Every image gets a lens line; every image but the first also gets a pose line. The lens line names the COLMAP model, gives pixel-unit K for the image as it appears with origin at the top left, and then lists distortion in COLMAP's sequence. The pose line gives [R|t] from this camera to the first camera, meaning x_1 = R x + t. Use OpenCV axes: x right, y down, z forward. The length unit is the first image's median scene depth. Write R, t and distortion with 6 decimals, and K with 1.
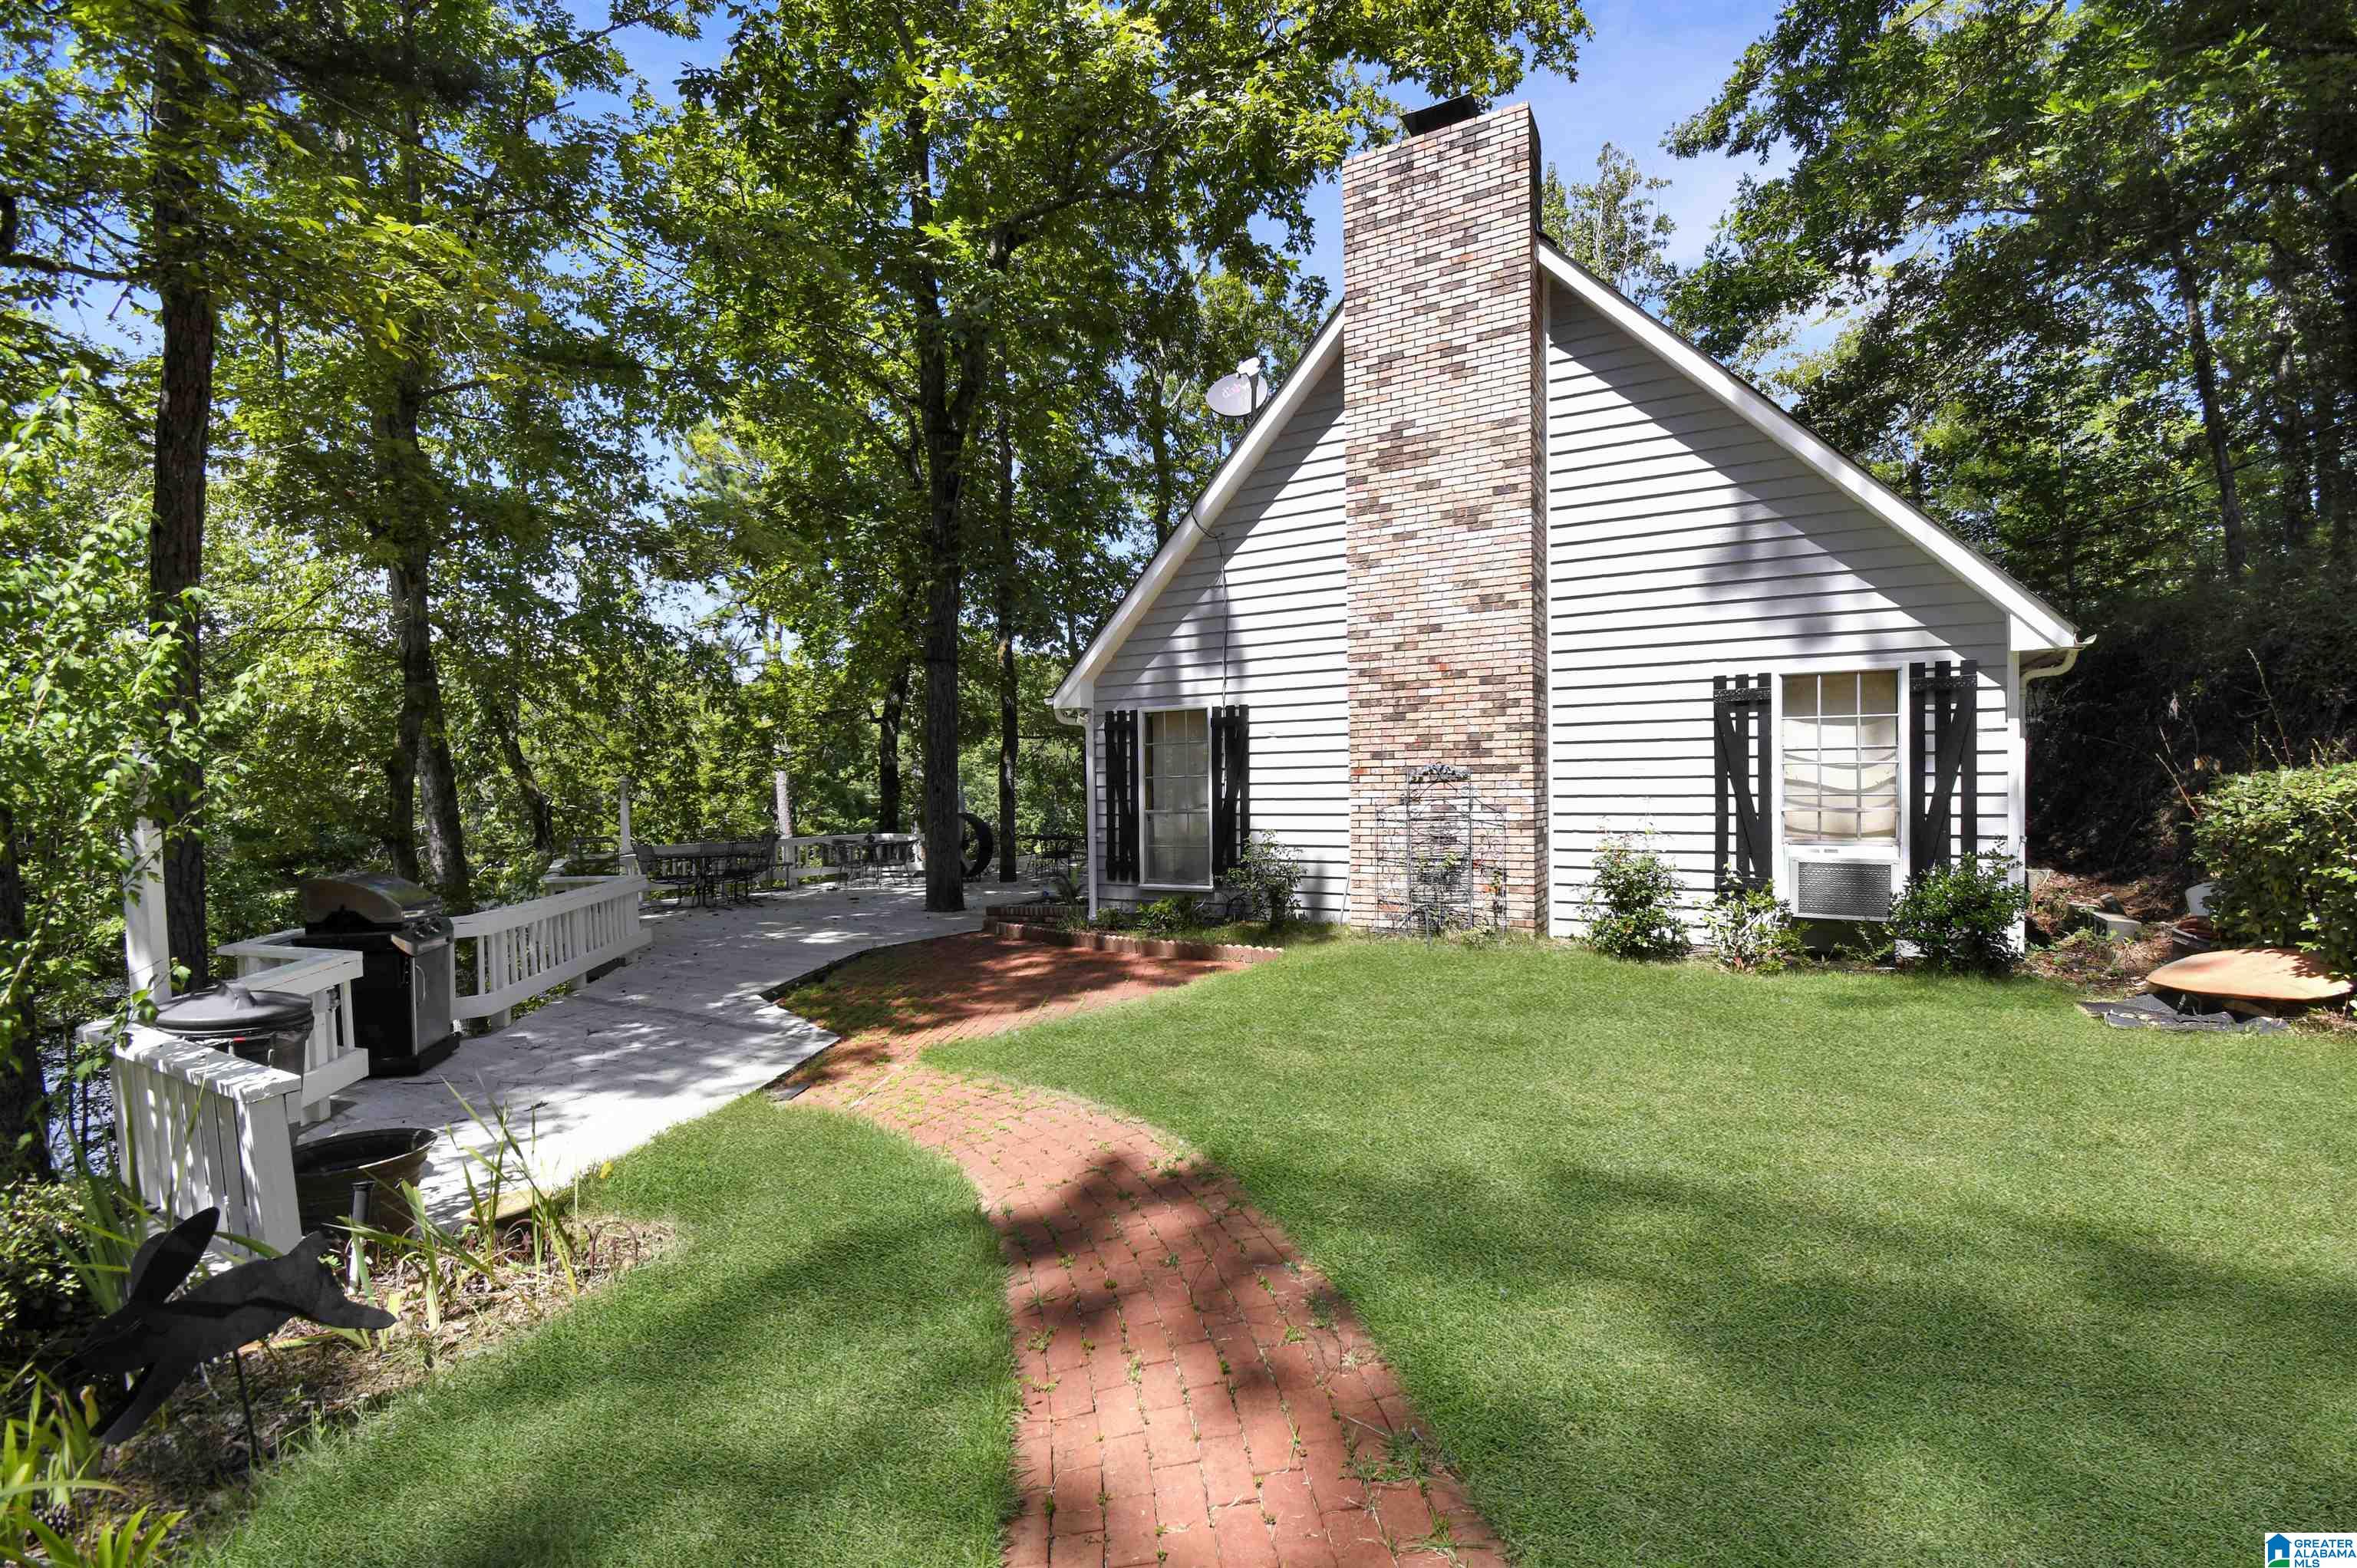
lens RADIAL K [[1089.8, 0, 1178.9], [0, 1089.8, 839.6], [0, 0, 1]] dist [0.019500, -0.027653]
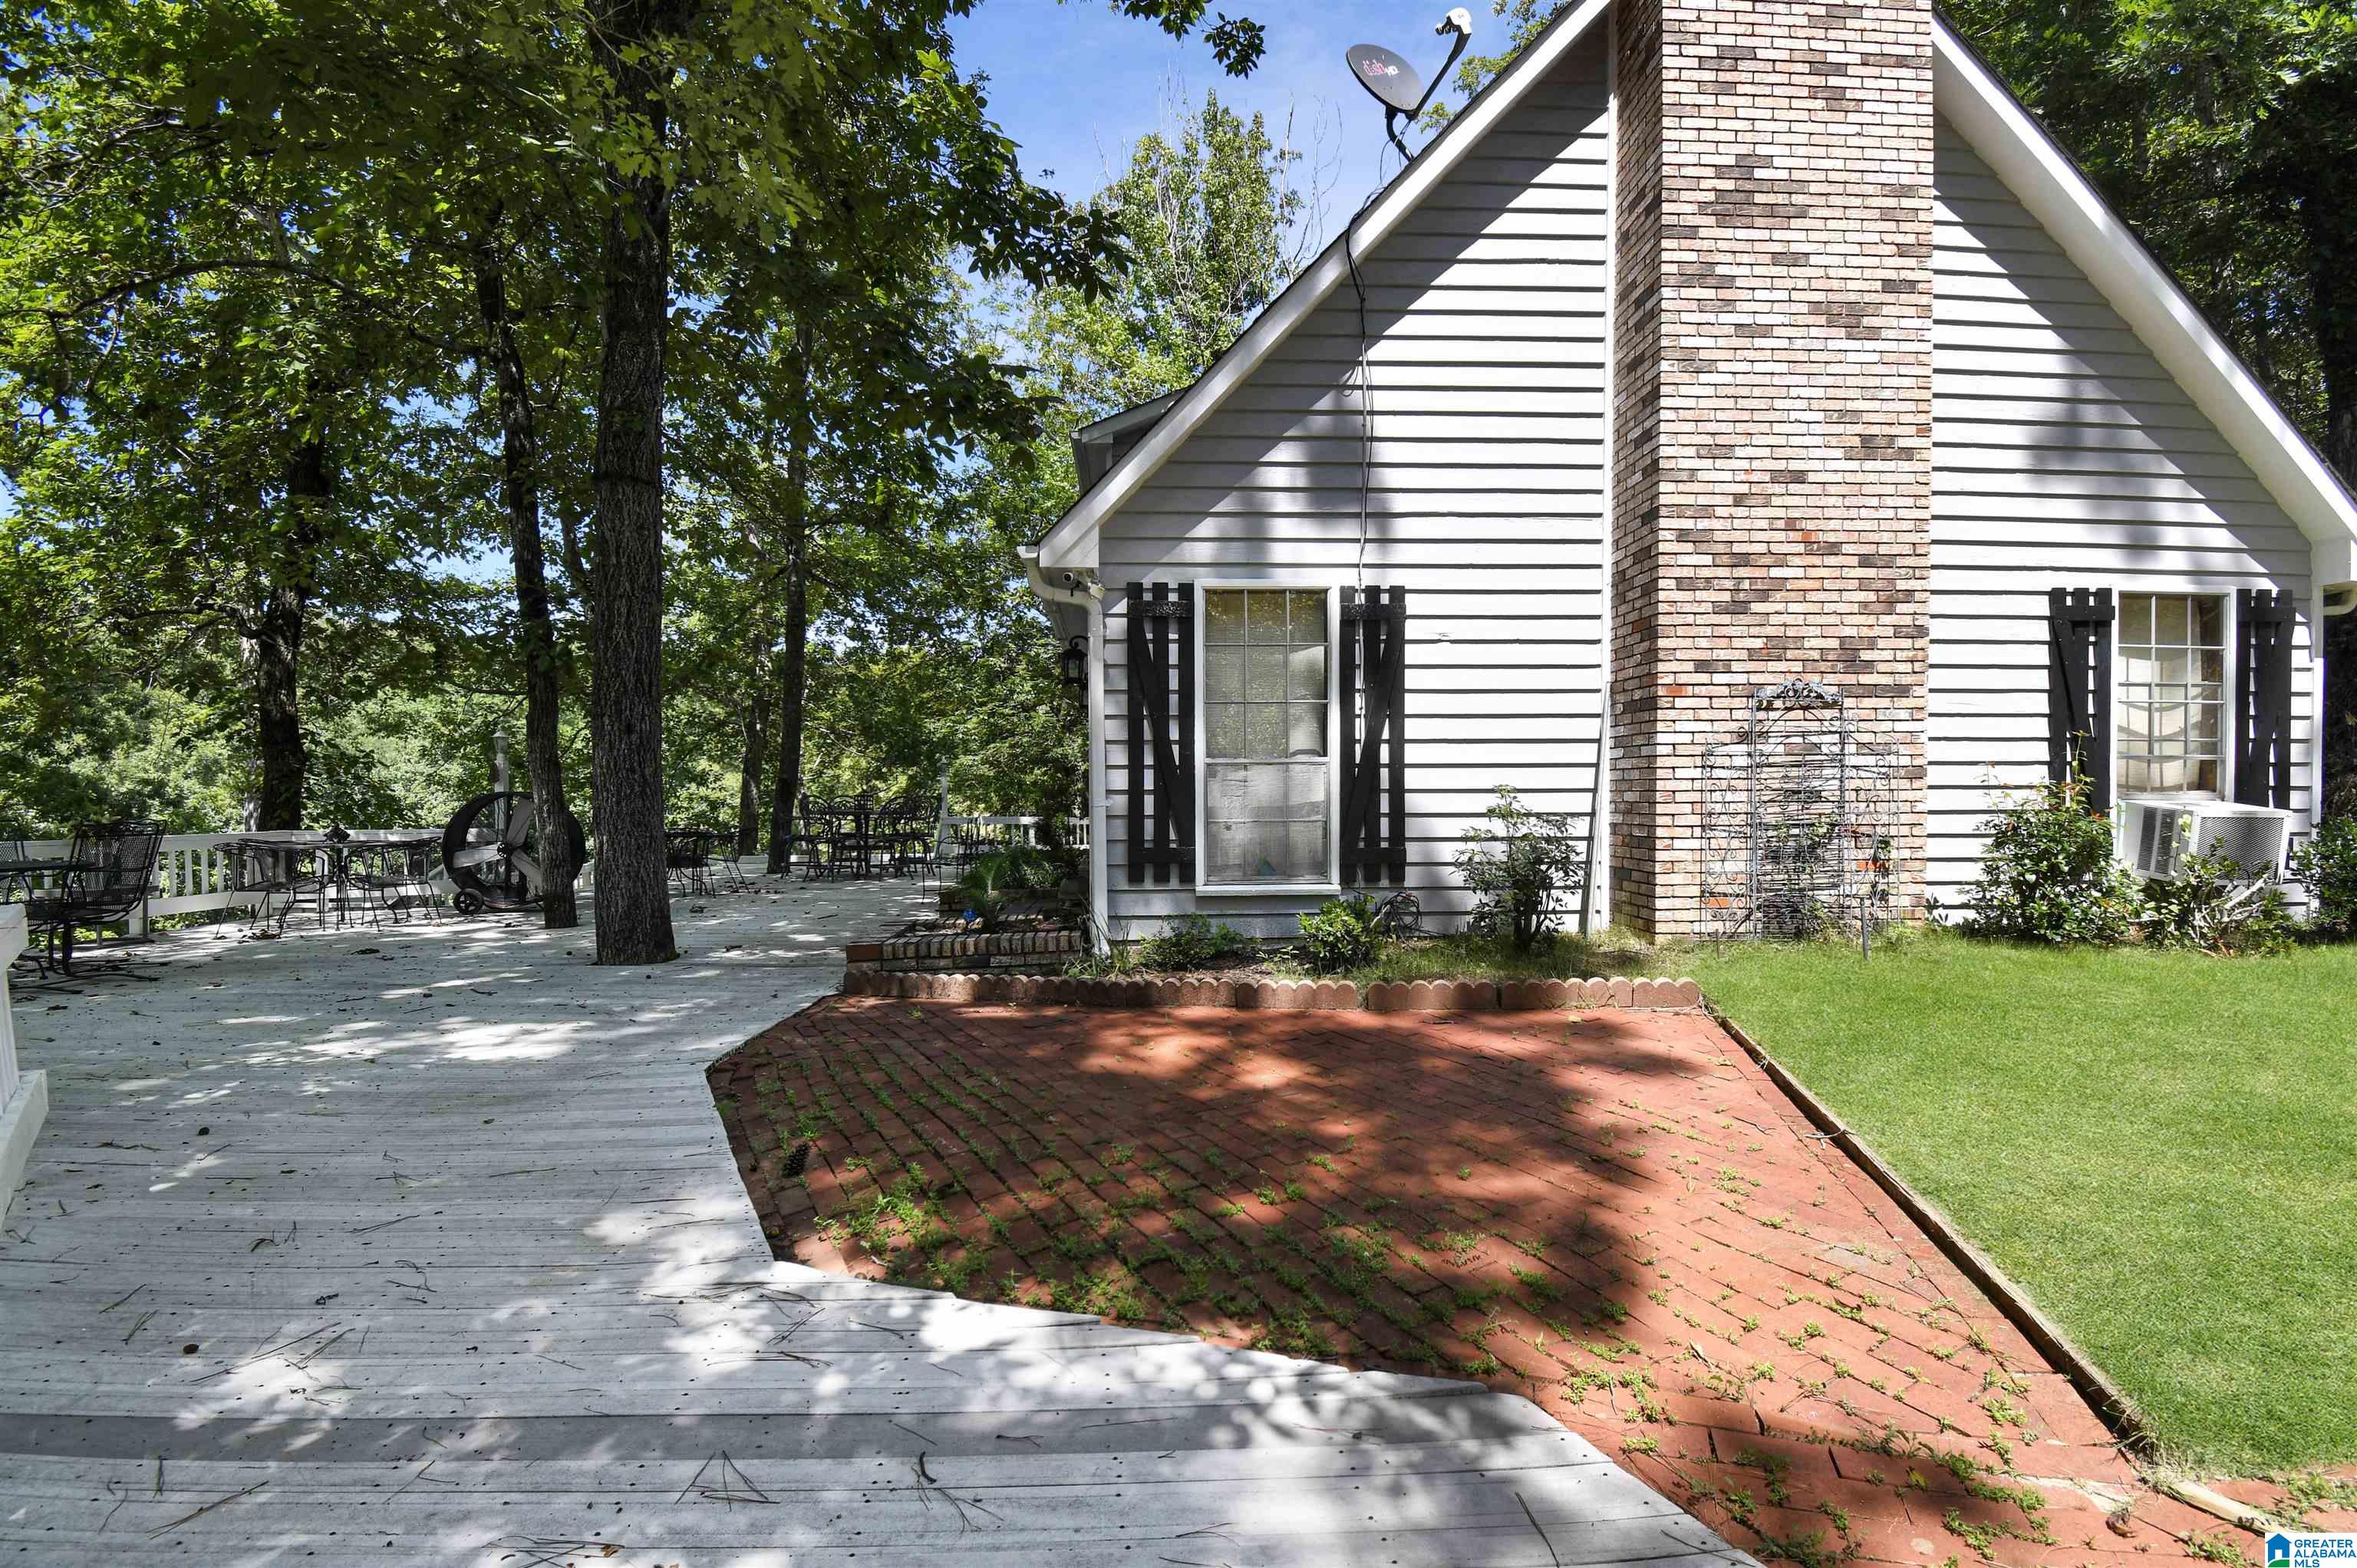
lens RADIAL K [[1089.8, 0, 1178.9], [0, 1089.8, 839.6], [0, 0, 1]] dist [0.019500, -0.027653]
pose [[0.838188, -0.013116, 0.545224, -0.443900], [0.019098, 0.999804, -0.005309, 0.023281], [-0.545048, 0.014862, 0.838273, 0.647712]]
